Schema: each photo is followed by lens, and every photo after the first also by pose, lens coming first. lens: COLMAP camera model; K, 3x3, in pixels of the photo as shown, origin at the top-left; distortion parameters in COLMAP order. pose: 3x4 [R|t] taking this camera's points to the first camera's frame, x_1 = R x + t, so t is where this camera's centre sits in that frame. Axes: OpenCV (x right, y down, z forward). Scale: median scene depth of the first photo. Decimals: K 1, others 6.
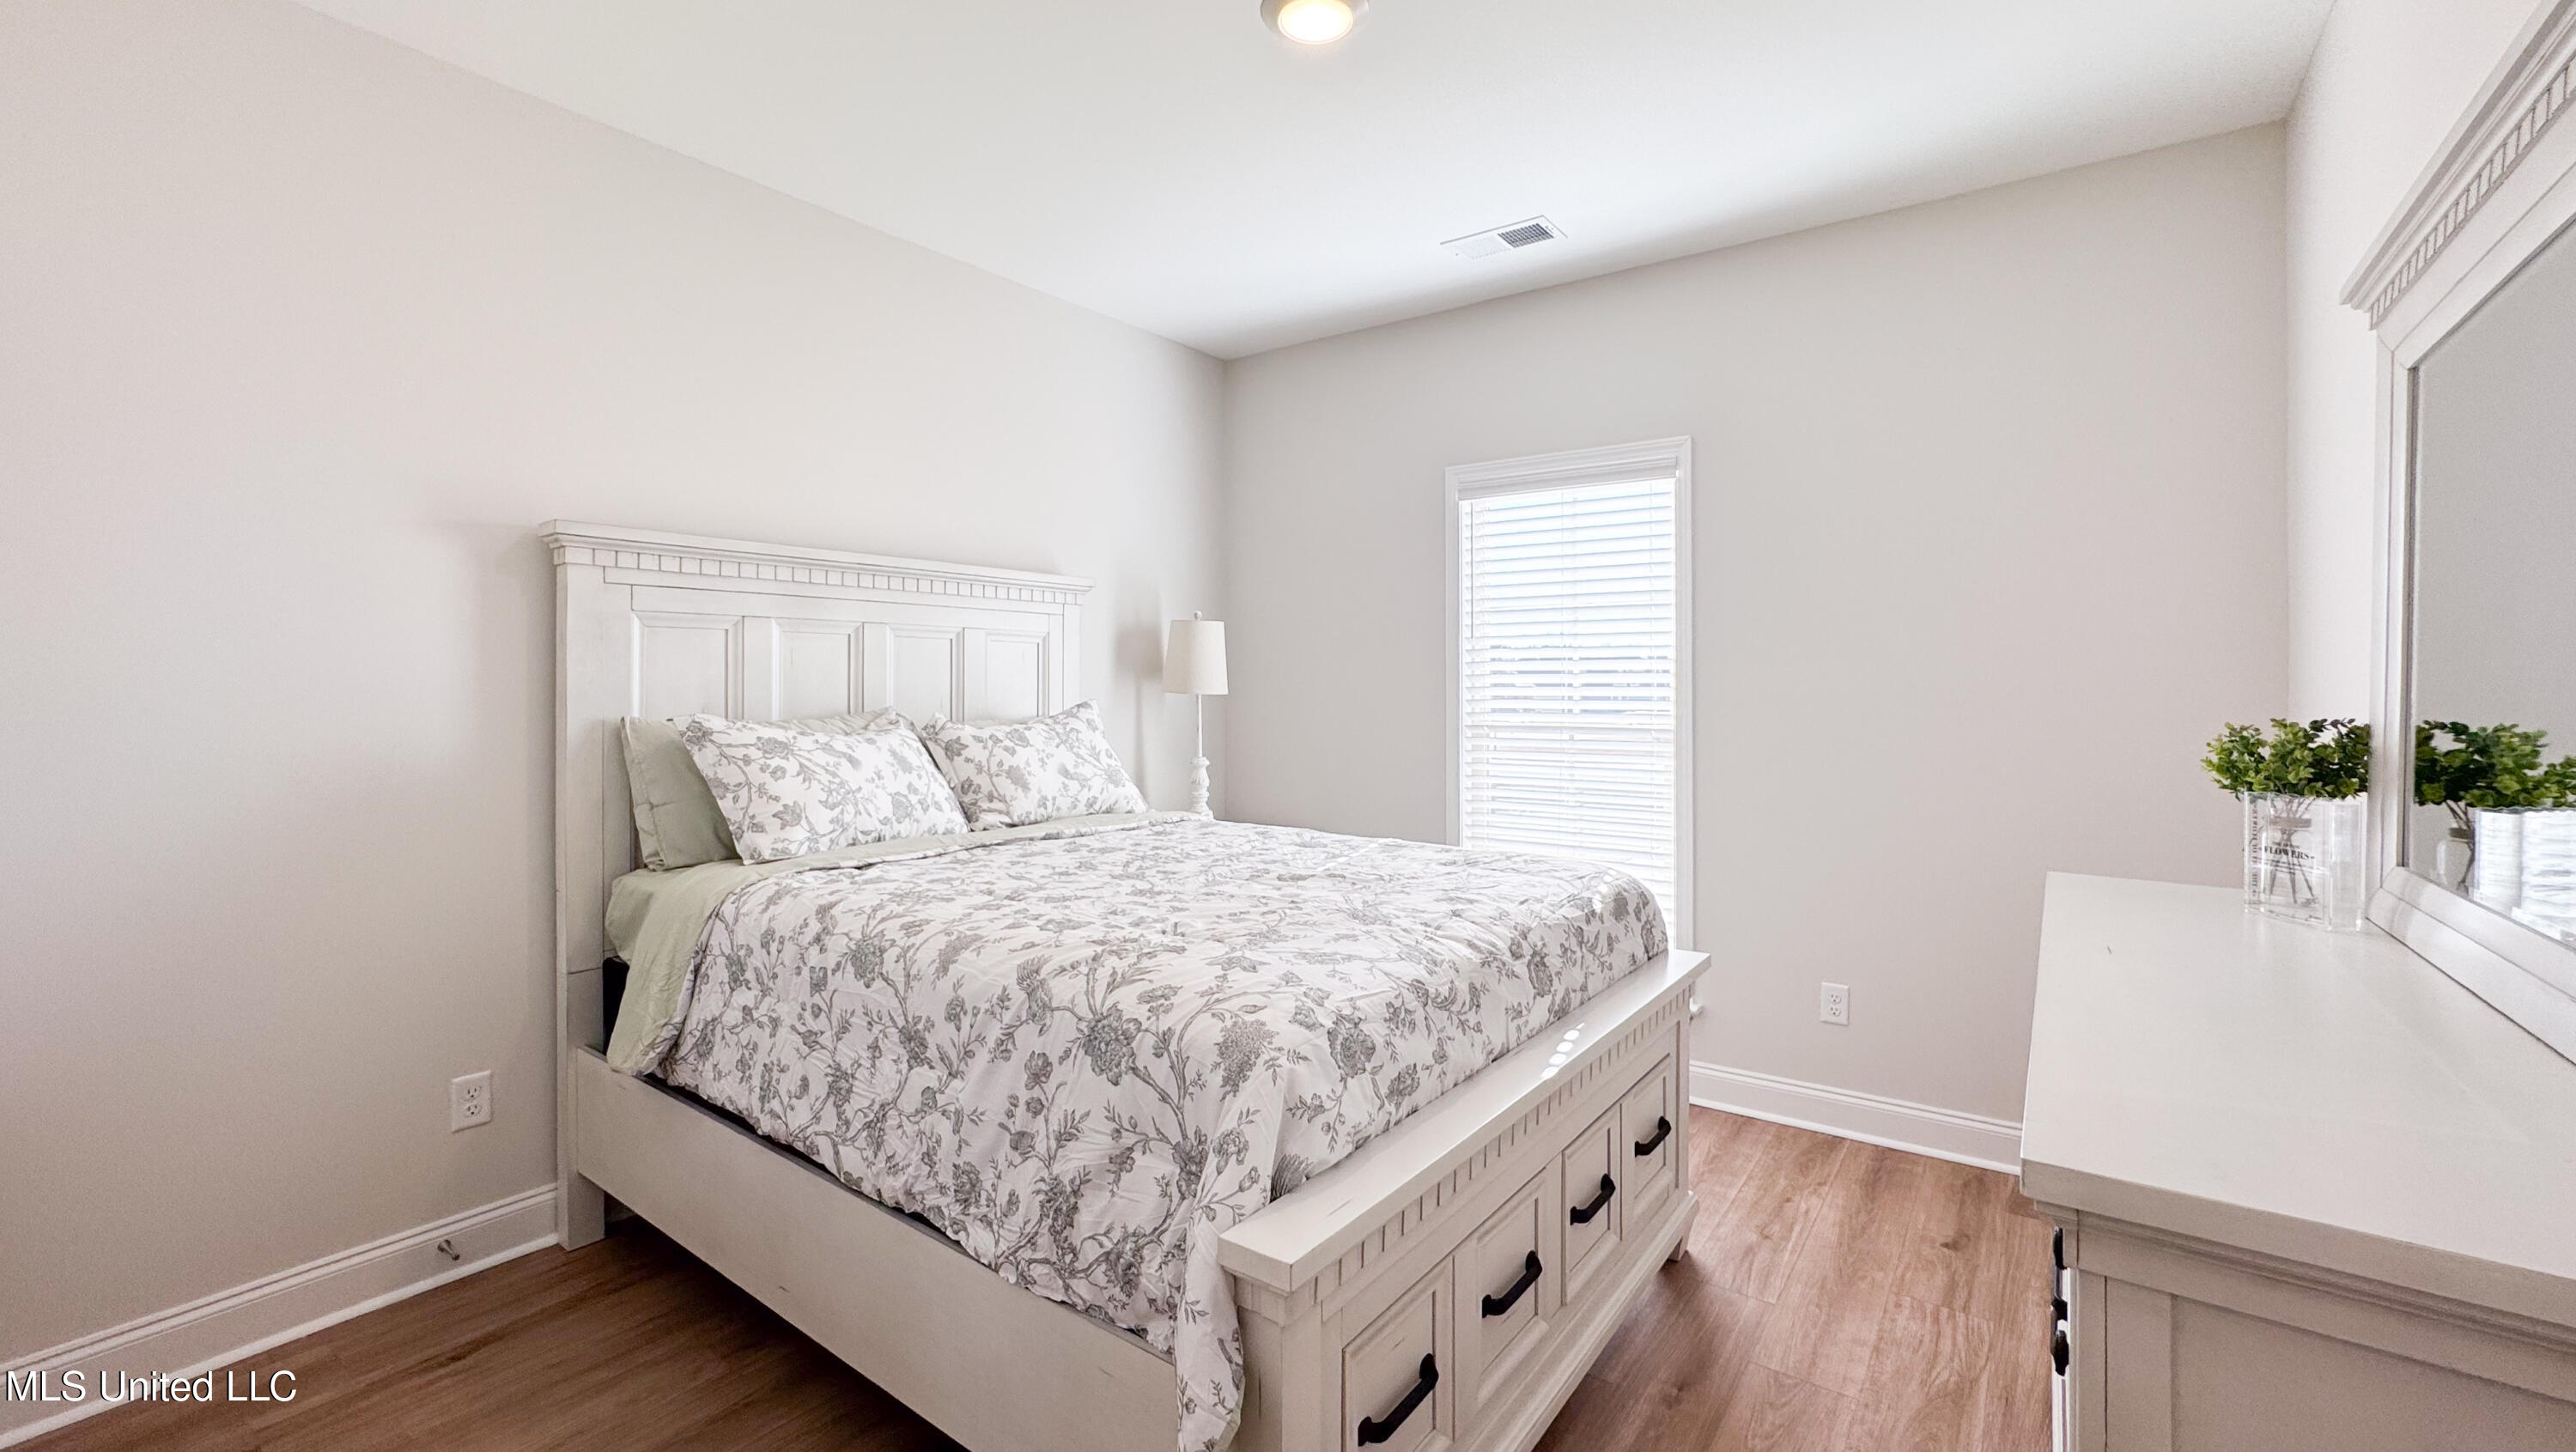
lens RADIAL K [[1049.6, 0, 1285.1], [0, 1049.6, 681.4], [0, 0, 1]] dist [-0.046041, 0.000028]
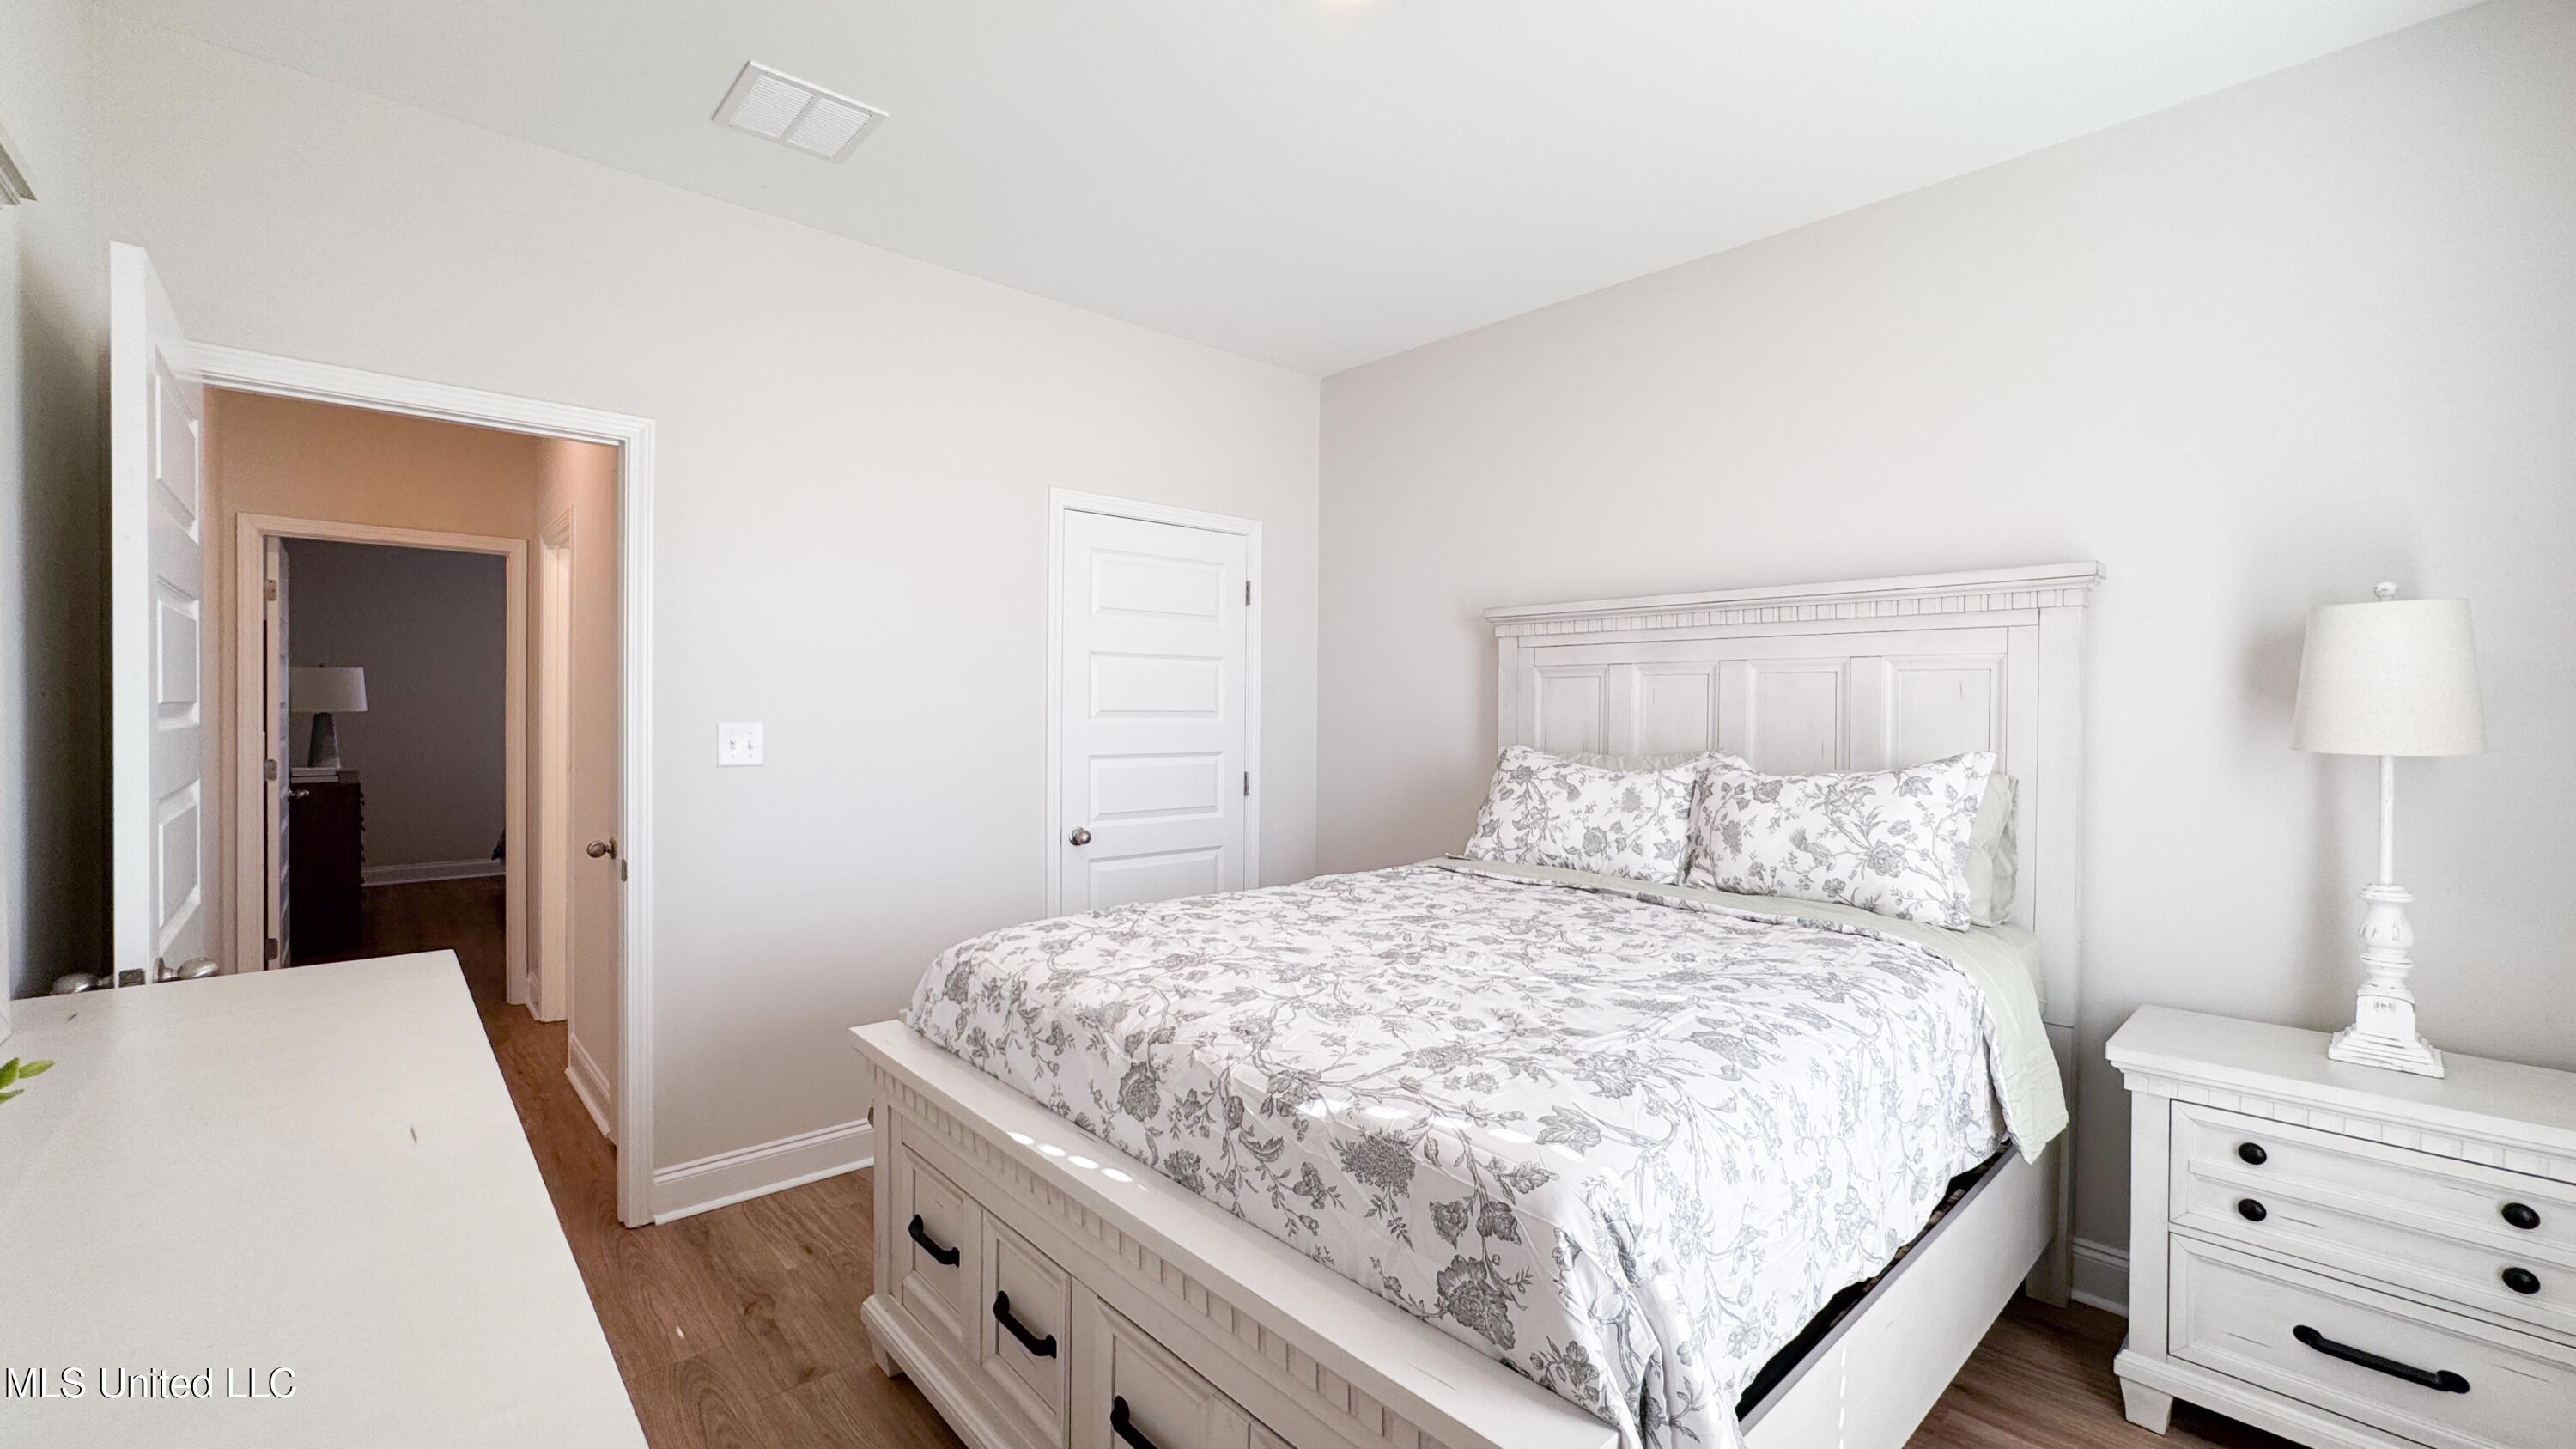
lens RADIAL K [[1036.7, 0, 1281.3], [0, 1036.7, 724.5], [0, 0, 1]] dist [-0.028723, 0.000227]
pose [[-0.181186, 0.014616, -0.983340, 0.693835], [0.000393, 0.999891, 0.014790, -0.012676], [0.983449, 0.002293, -0.181172, 0.854809]]
